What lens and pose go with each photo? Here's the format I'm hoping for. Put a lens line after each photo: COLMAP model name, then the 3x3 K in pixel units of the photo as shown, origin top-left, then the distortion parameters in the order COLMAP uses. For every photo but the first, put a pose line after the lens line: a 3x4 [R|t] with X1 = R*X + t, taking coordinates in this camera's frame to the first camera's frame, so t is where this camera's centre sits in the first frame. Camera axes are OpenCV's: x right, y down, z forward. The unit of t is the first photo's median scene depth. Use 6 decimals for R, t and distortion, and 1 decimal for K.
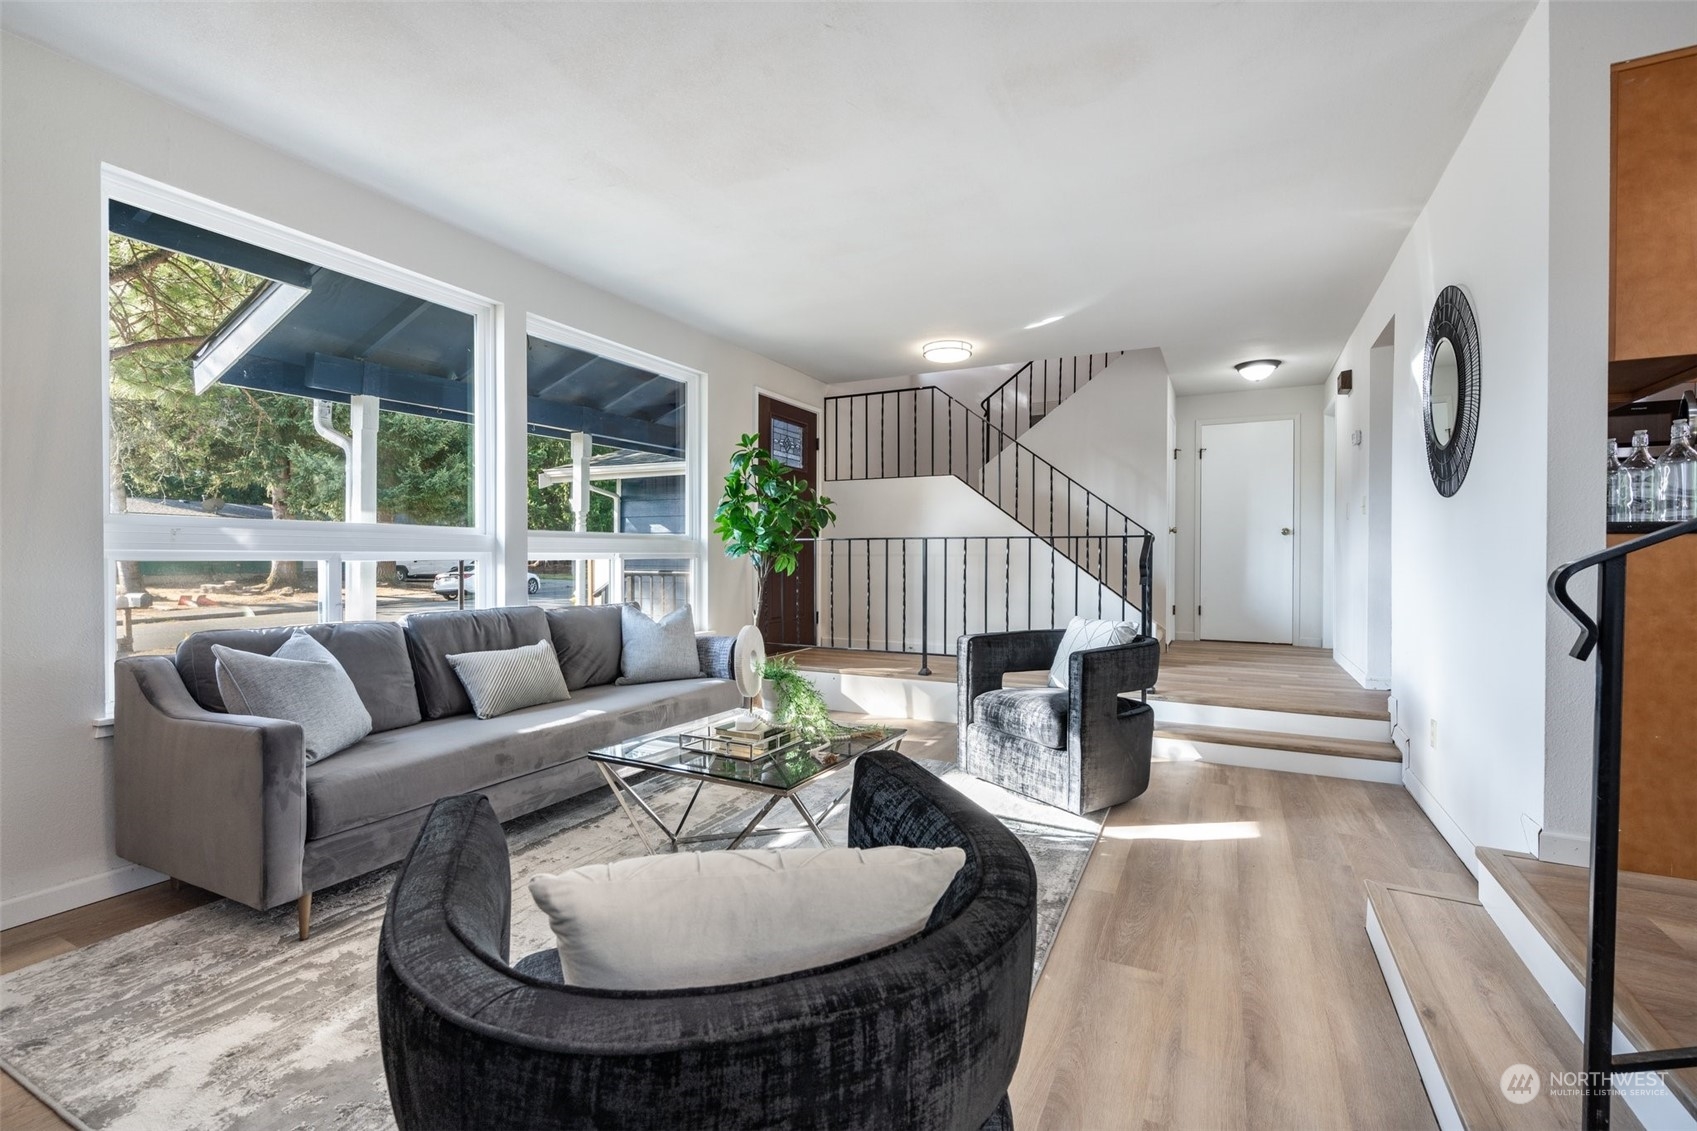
lens RADIAL K [[733.5, 0, 848.5], [0, 733.5, 565.5], [0, 0, 1]] dist [-0.004810, -0.000779]
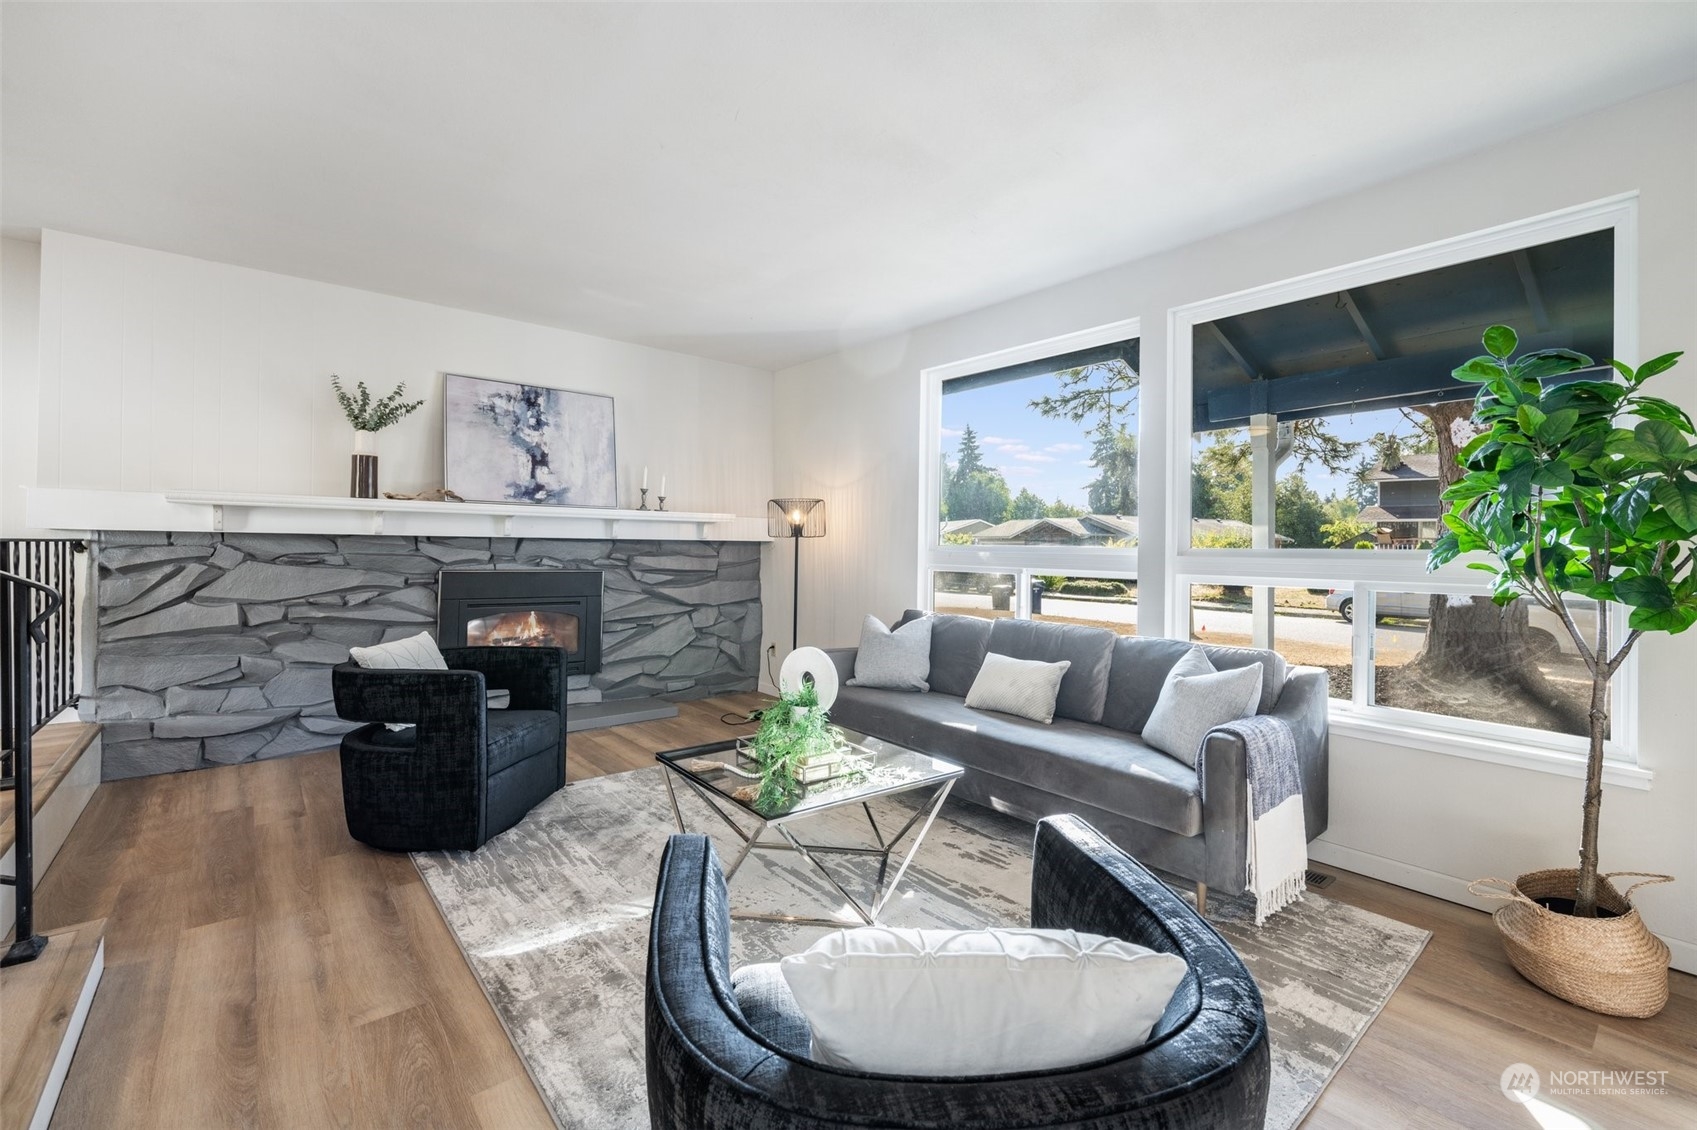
lens RADIAL K [[717.9, 0, 853.5], [0, 717.9, 543.9], [0, 0, 1]] dist [0.001127, 0.000333]
pose [[-0.394944, -0.009072, -0.918661, 0.532884], [-0.026343, 0.999652, 0.001454, -0.045975], [0.918328, 0.024775, -0.395045, 1.003319]]
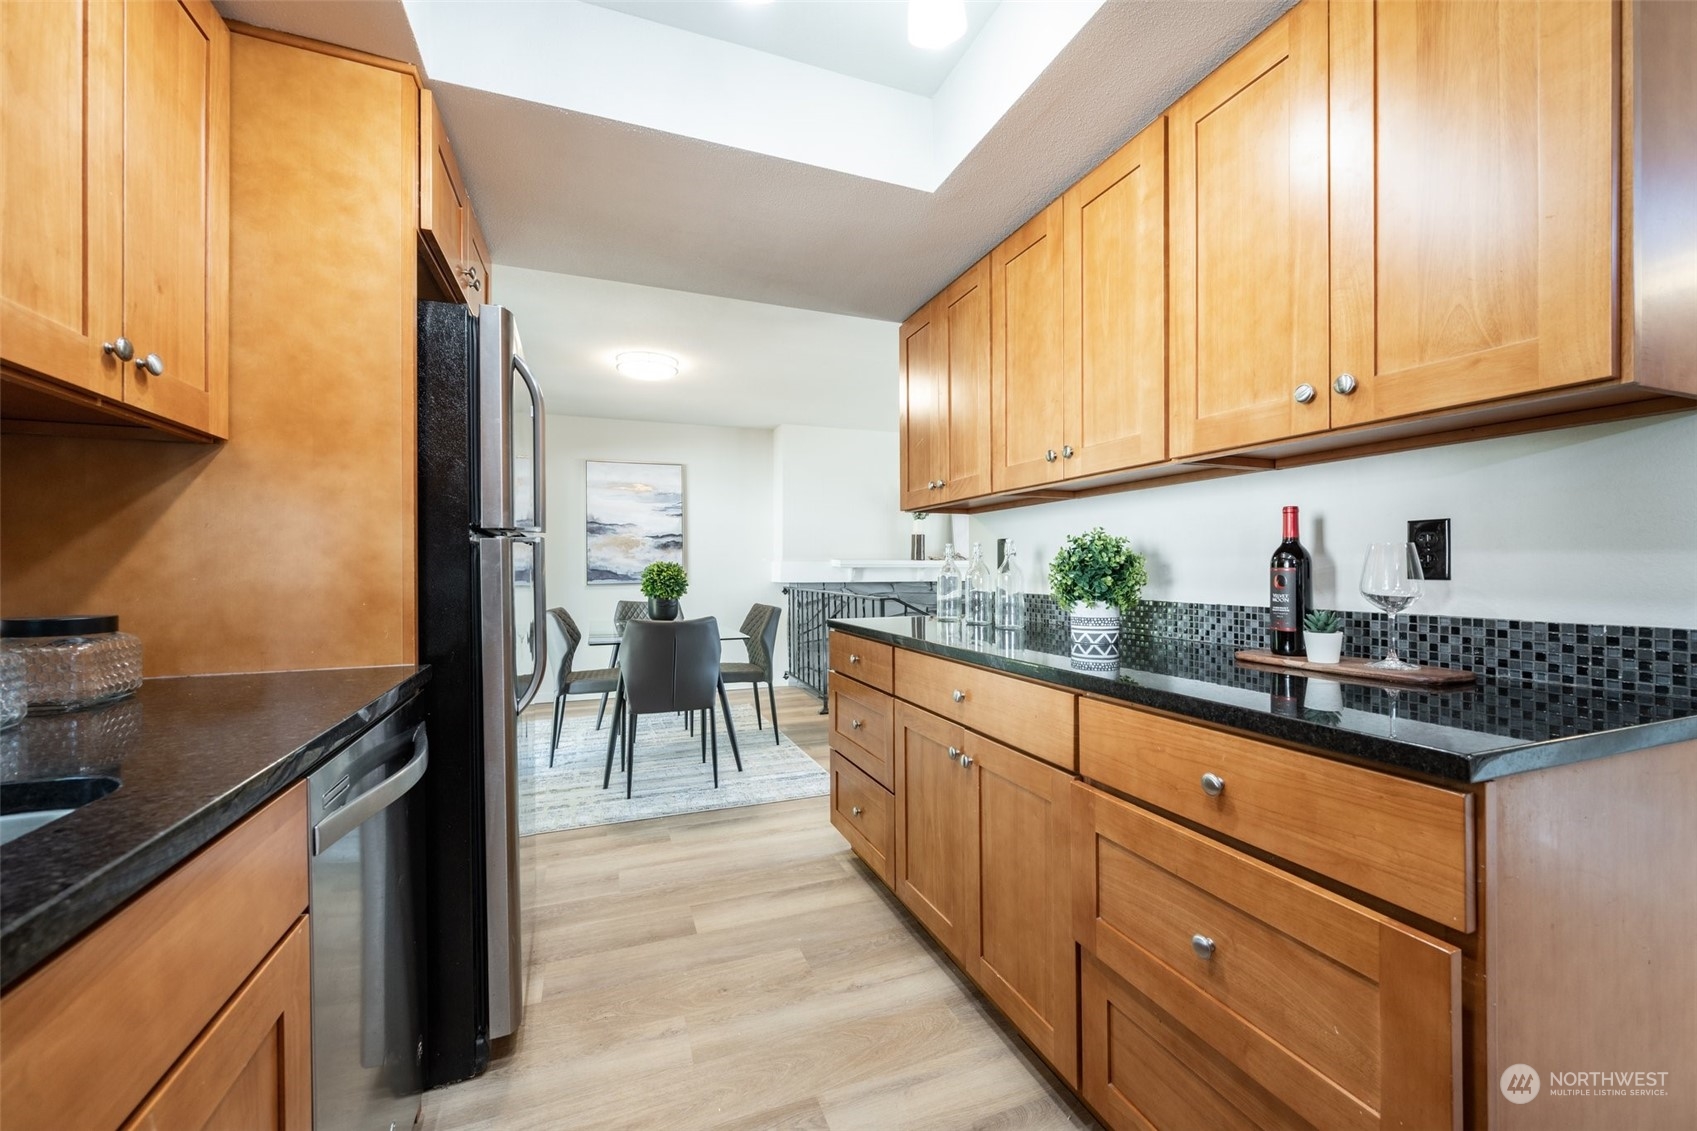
lens RADIAL K [[674.8, 0, 858.2], [0, 674.8, 569.2], [0, 0, 1]] dist [0.000061, 0.000092]
pose [[-0.668313, 0.003393, -0.743873, 1.162296], [-0.007834, 0.999902, 0.011598, -0.087795], [0.743839, 0.013579, -0.668221, 0.918970]]
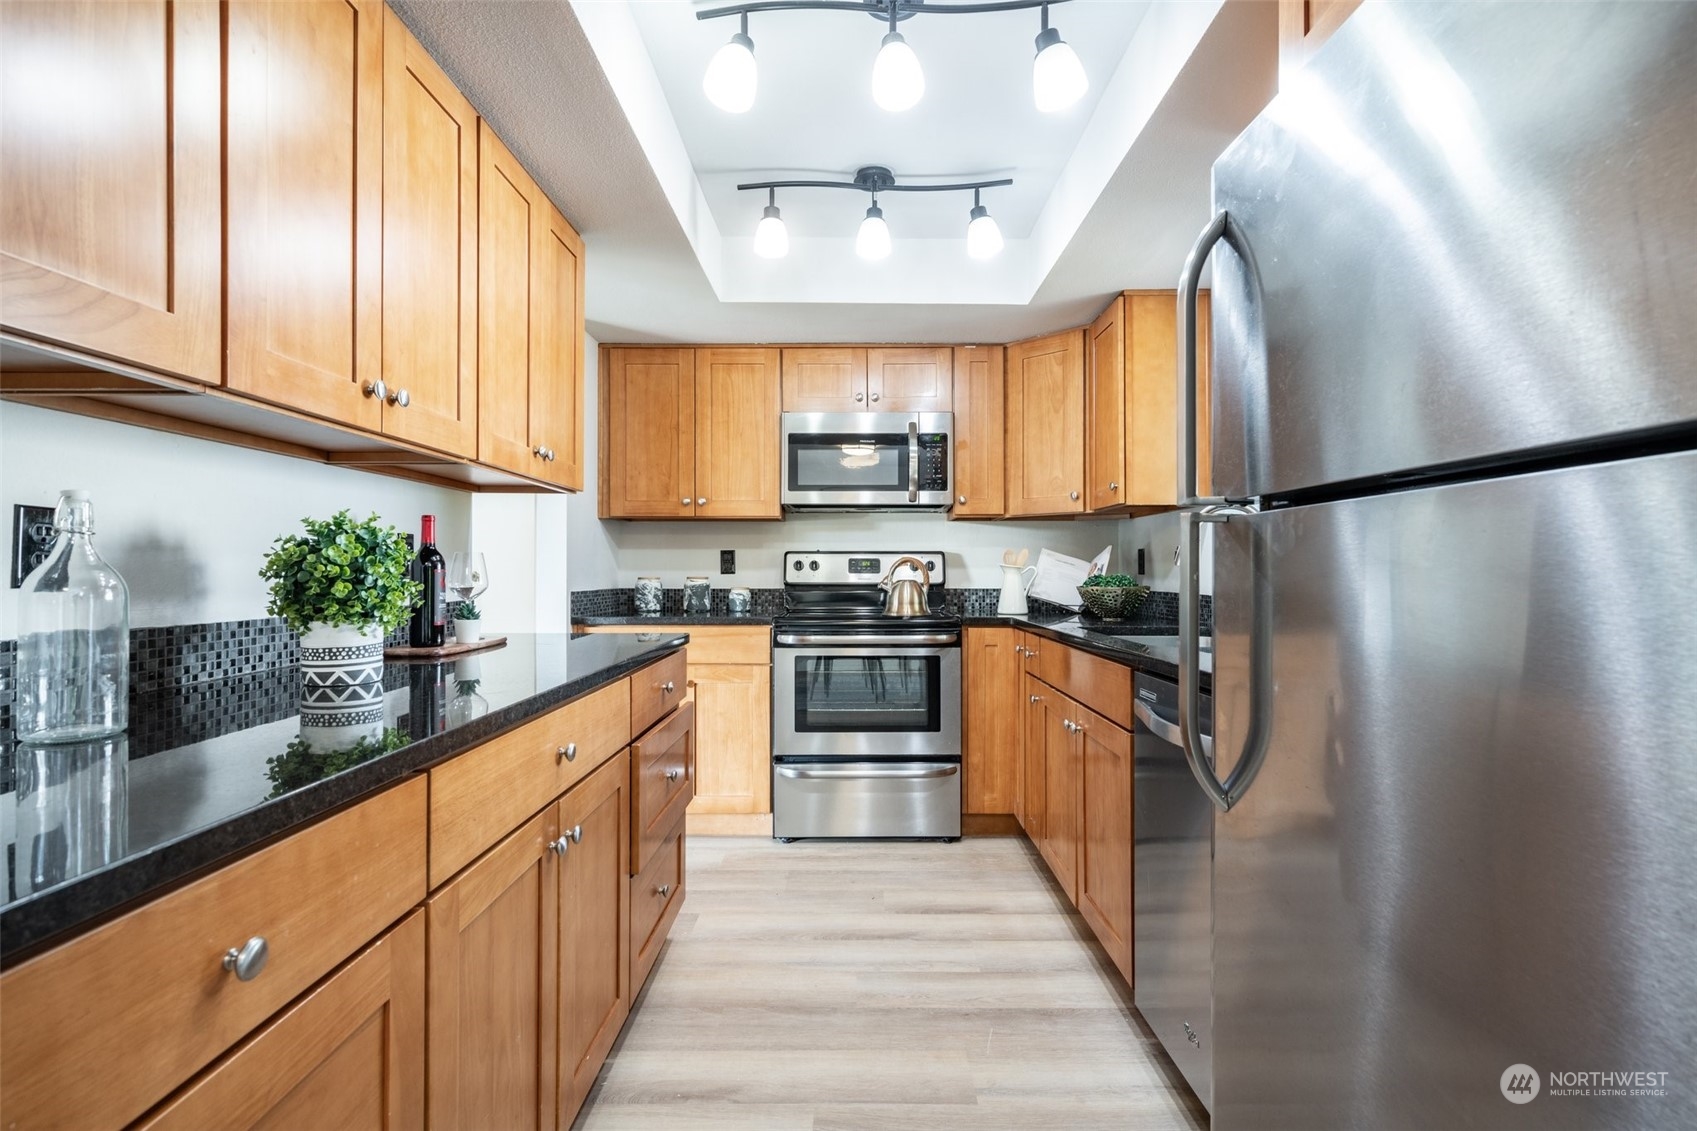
lens RADIAL K [[811.3, 0, 853.4], [0, 811.3, 563.7], [0, 0, 1]] dist [0.003291, 0.000025]
pose [[0.894543, 0.001077, 0.446981, 0.748889], [0.007958, 0.999800, -0.018336, -0.078627], [-0.446912, 0.019959, 0.894355, 0.295966]]
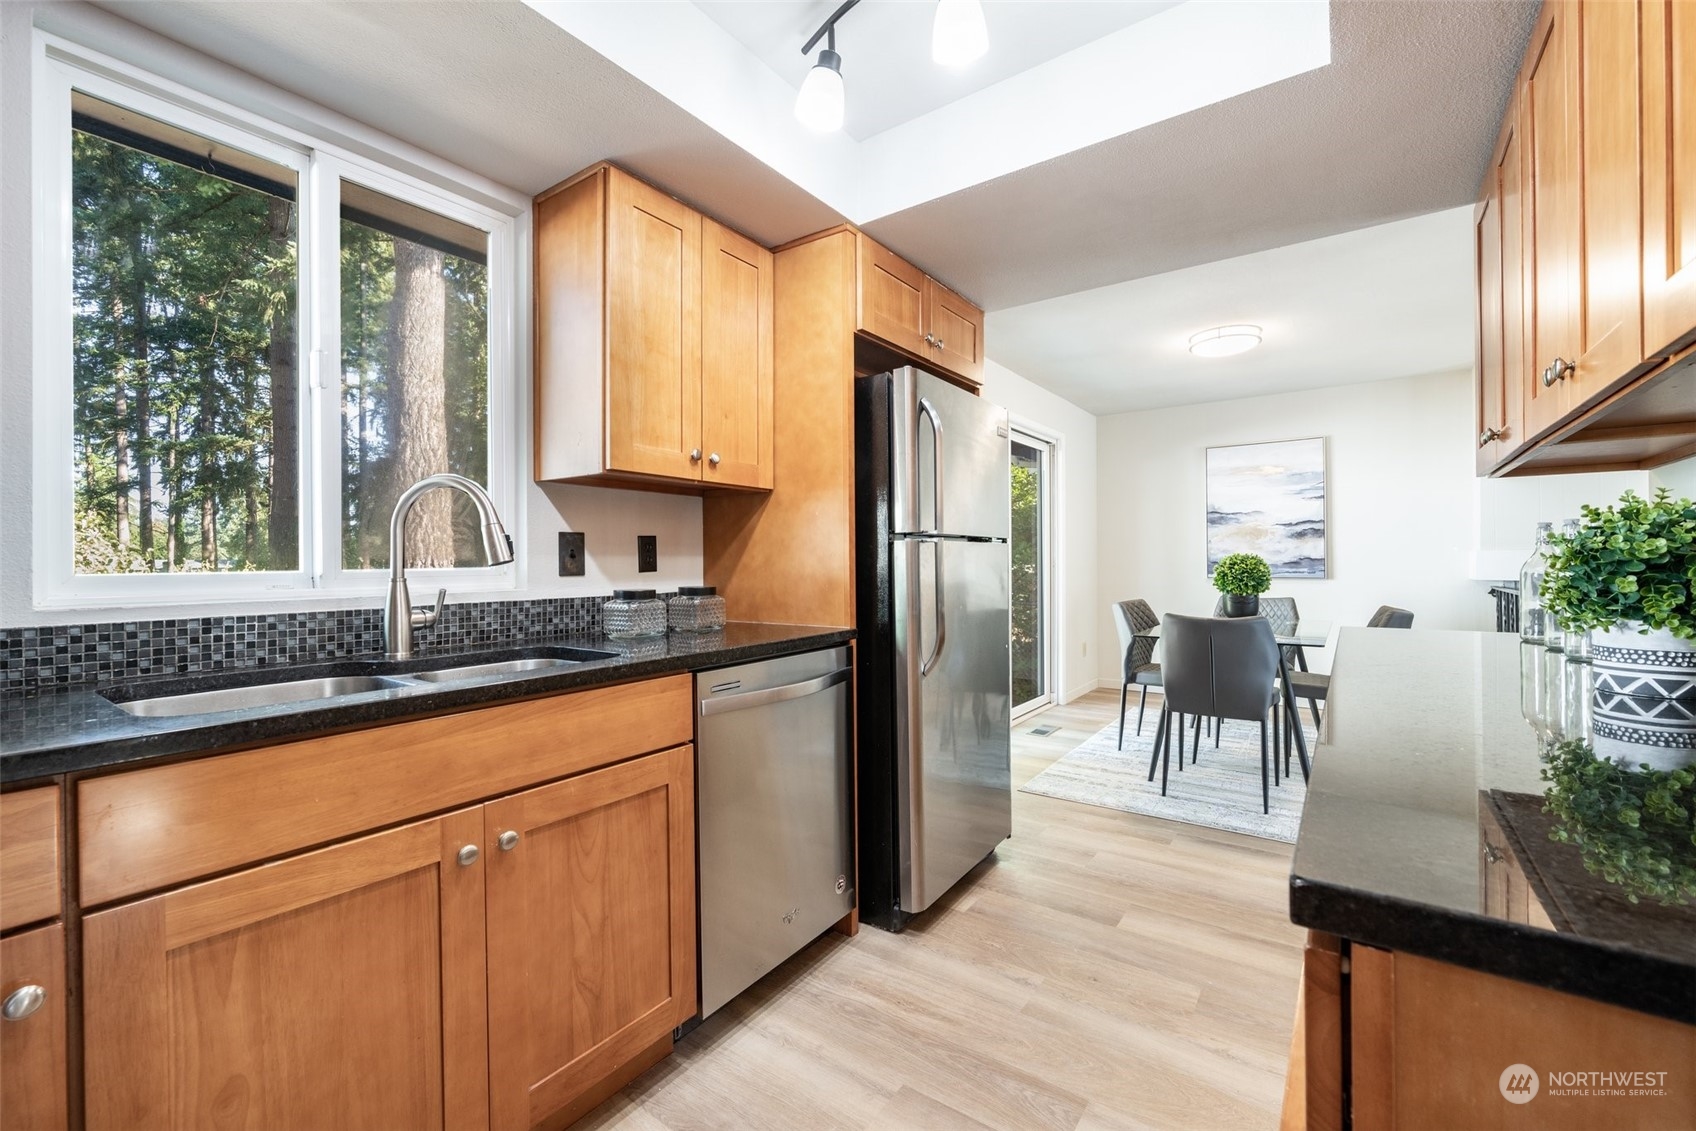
lens RADIAL K [[695.4, 0, 853.3], [0, 695.4, 563.8], [0, 0, 1]] dist [-0.006162, 0.000021]
pose [[-0.987992, 0.005211, 0.154418, 0.970932], [0.007732, 0.999846, 0.015729, -0.089929], [-0.154313, 0.016734, -0.987880, 1.040366]]
